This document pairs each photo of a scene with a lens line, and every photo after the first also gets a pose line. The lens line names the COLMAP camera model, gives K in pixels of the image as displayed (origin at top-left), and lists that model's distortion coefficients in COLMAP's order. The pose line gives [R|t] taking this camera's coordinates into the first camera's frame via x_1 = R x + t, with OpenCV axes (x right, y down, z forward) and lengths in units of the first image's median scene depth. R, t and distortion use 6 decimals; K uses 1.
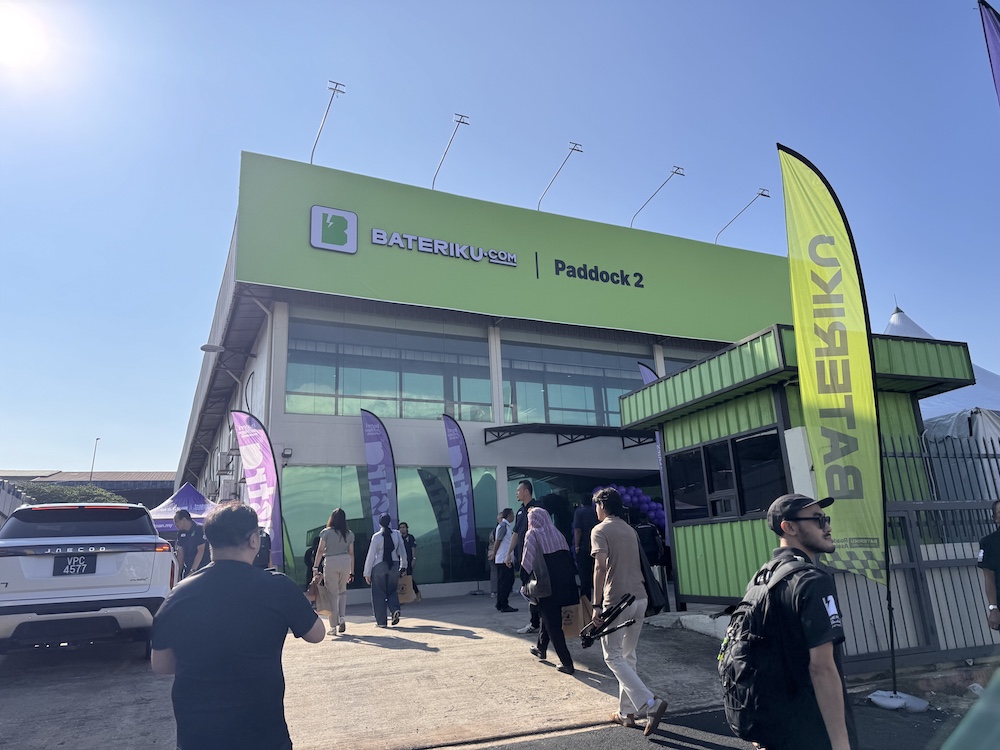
lens RADIAL K [[706.6, 0, 500.0], [0, 706.6, 375.0], [0, 0, 1]] dist [0.167975, -0.257675]
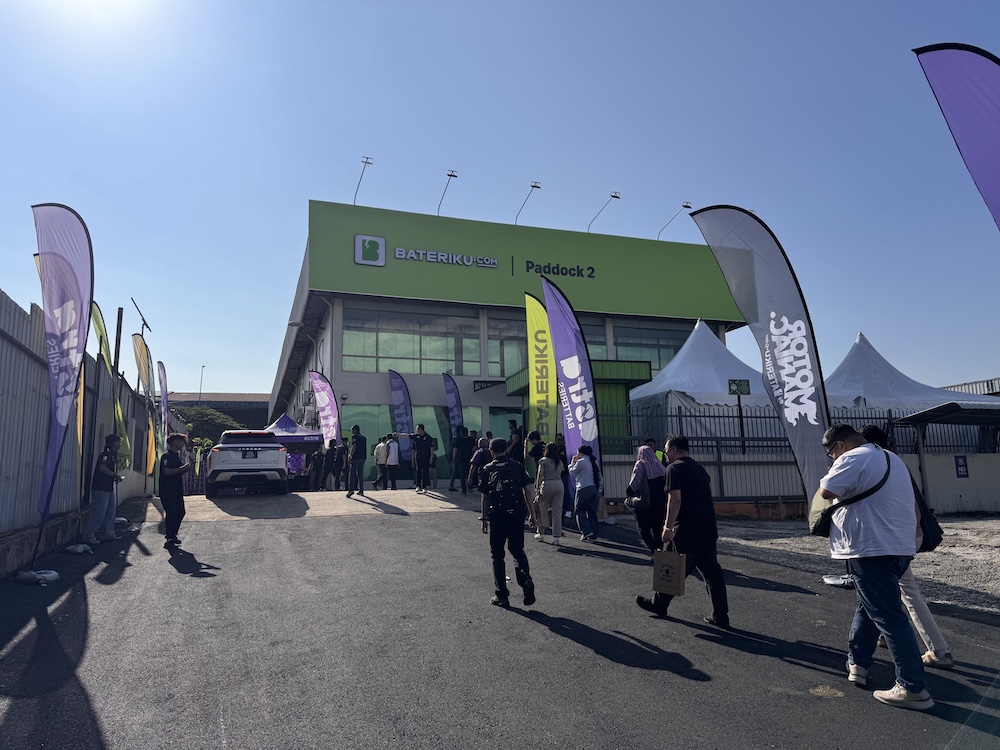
lens RADIAL K [[704.6, 0, 497.3], [0, 704.6, 397.0], [0, 0, 1]] dist [0.217902, -0.250925]
pose [[0.994597, 0.015779, -0.102601, 0.198158], [-0.001142, 0.989984, 0.141177, -0.110193], [0.103801, -0.140297, 0.984653, -0.510097]]
